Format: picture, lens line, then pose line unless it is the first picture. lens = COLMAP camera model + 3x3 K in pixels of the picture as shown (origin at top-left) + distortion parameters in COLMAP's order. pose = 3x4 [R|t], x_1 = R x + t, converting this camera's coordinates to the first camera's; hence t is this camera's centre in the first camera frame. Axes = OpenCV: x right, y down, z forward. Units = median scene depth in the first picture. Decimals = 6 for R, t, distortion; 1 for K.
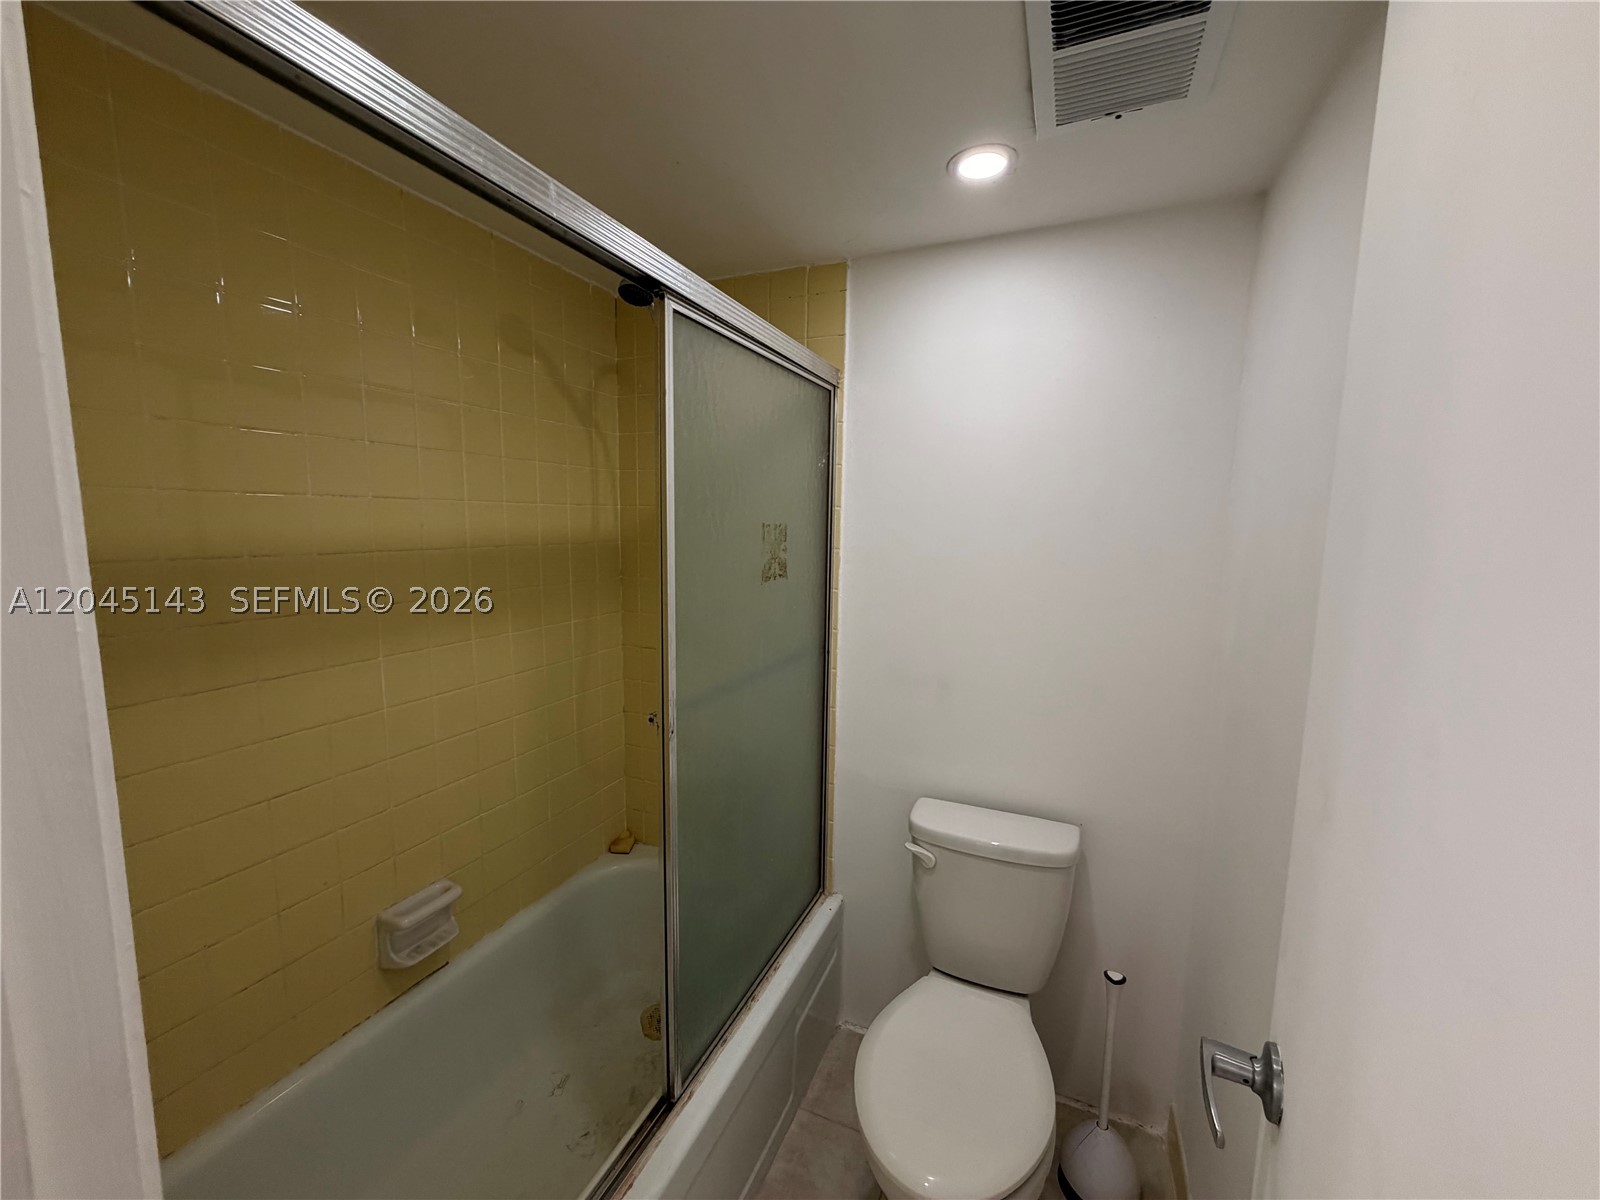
lens RADIAL K [[637.4, 0, 797.0], [0, 637.4, 599.7], [0, 0, 1]] dist [0.000680, 0.000294]
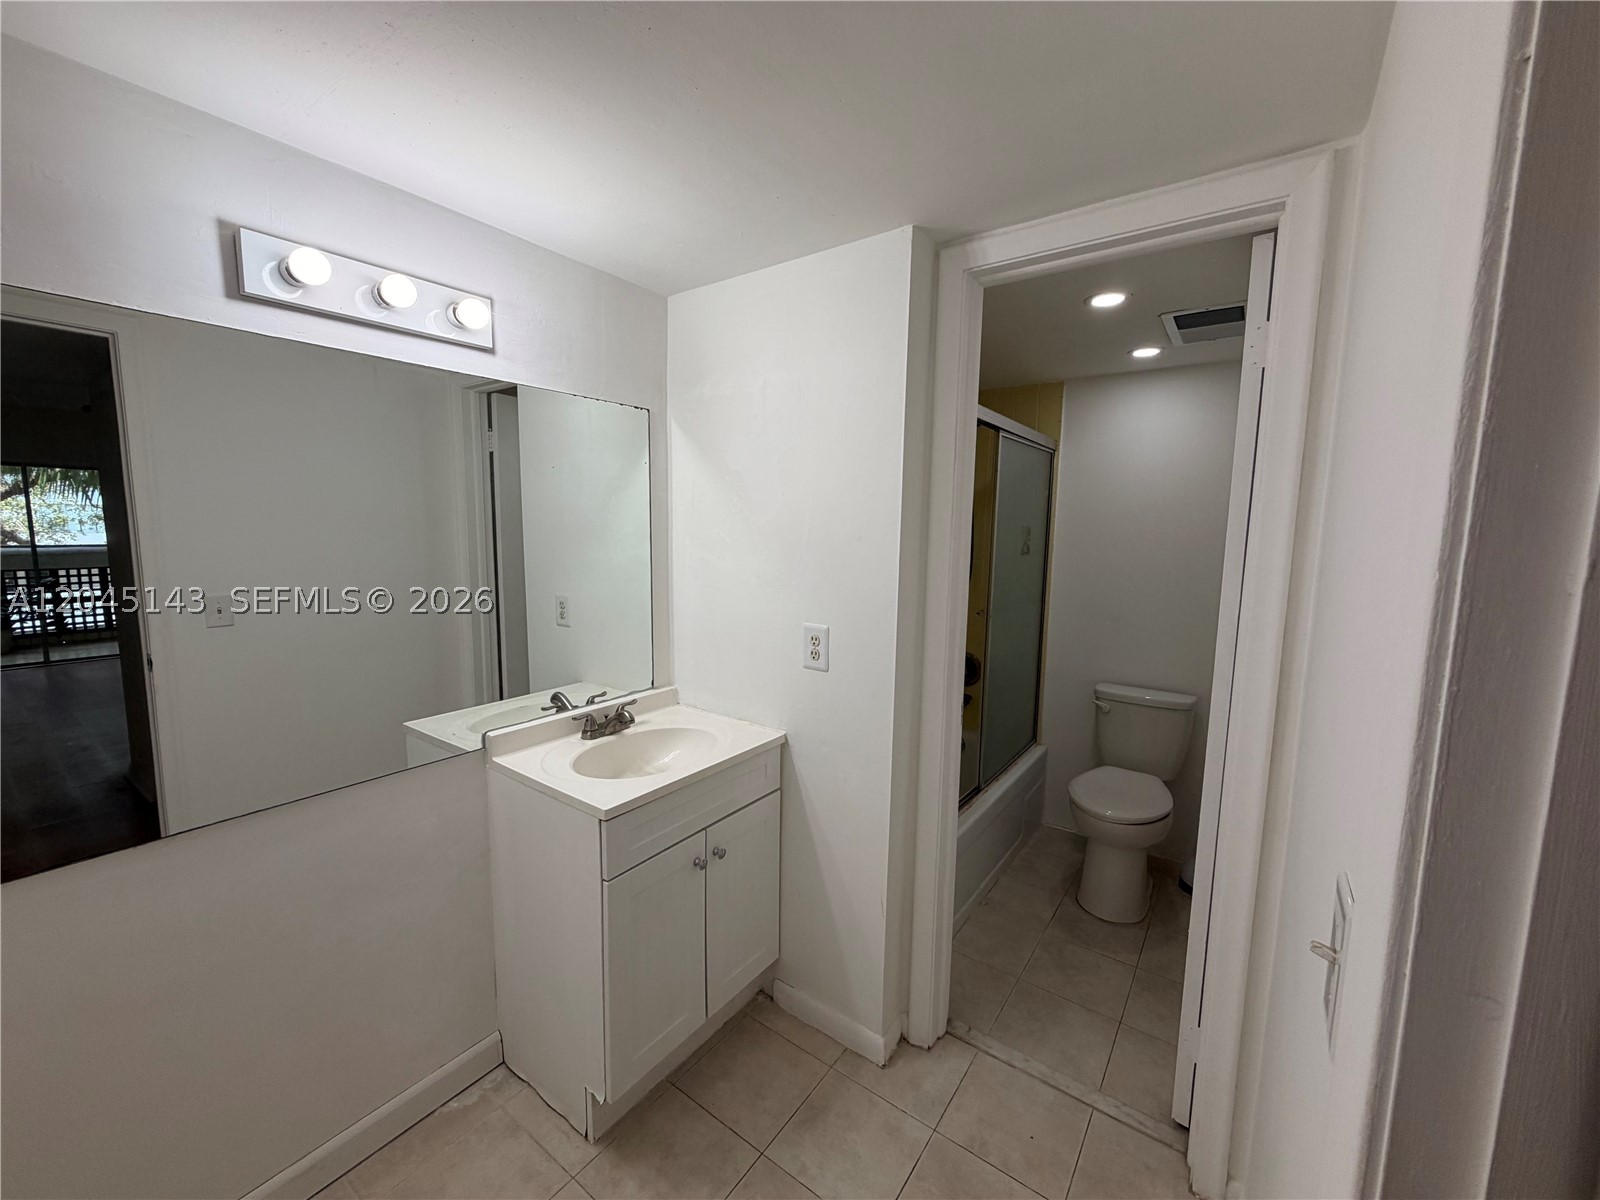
lens RADIAL K [[637.4, 0, 797.0], [0, 637.4, 599.7], [0, 0, 1]] dist [0.000680, 0.000294]
pose [[0.977028, 0.027274, -0.211358, -0.276717], [-0.028720, 0.999580, -0.003777, 0.122030], [0.211166, 0.009761, 0.977401, -0.965024]]
